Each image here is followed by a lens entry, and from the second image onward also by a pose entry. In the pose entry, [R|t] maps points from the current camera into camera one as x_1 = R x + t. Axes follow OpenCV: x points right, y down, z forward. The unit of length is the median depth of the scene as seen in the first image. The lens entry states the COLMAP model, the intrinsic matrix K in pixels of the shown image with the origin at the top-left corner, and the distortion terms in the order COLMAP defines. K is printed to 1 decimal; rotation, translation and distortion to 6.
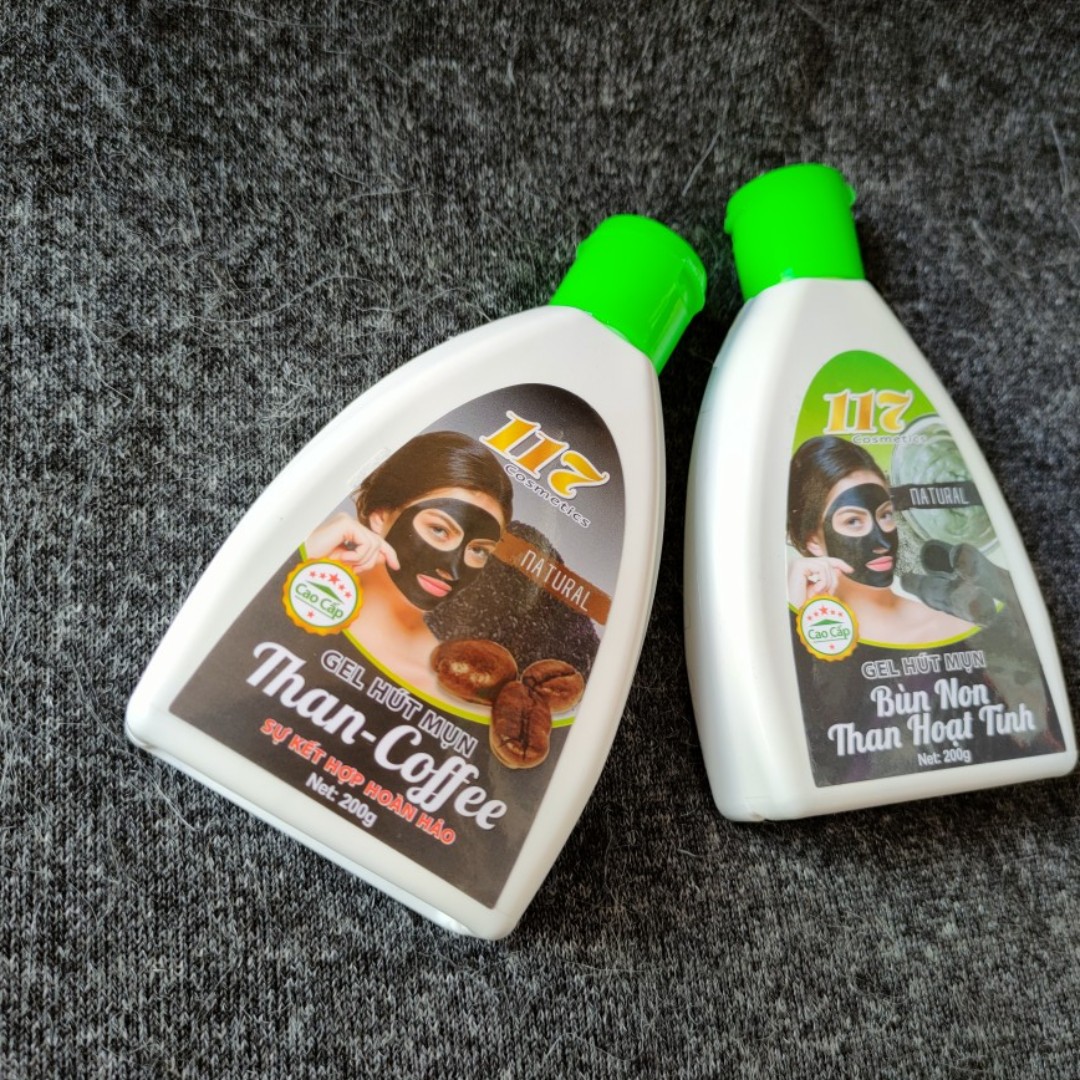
lens RADIAL K [[1182.3, 0, 540.0], [0, 1182.3, 540.0], [0, 0, 1]] dist [0.006638, -0.061863]
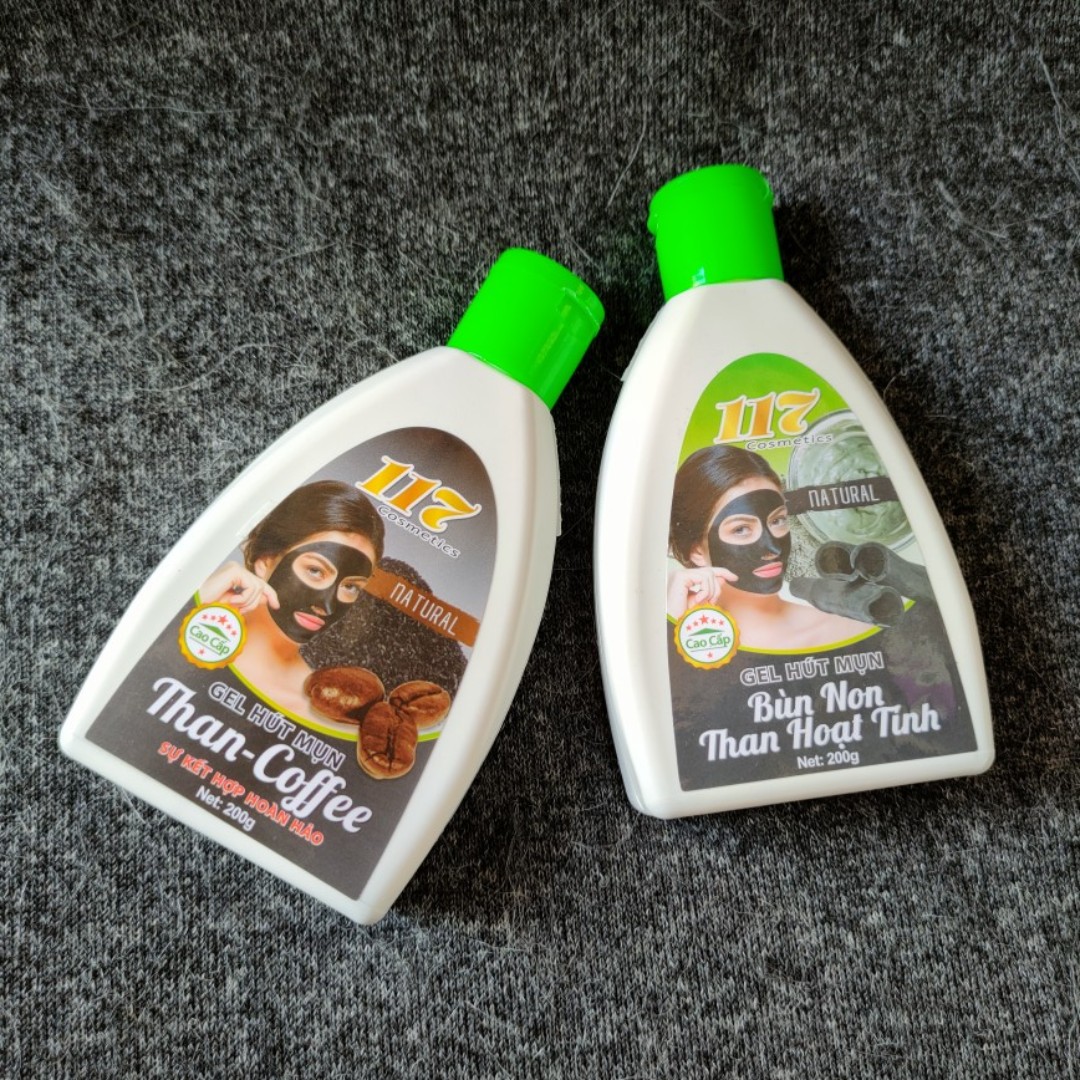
lens RADIAL K [[1182.3, 0, 540.0], [0, 1182.3, 540.0], [0, 0, 1]] dist [0.006638, -0.061863]
pose [[0.959500, -0.041907, -0.278575, 0.413774], [0.065310, 0.995023, 0.075263, -0.102811], [0.274035, -0.090409, 0.957461, -0.030714]]
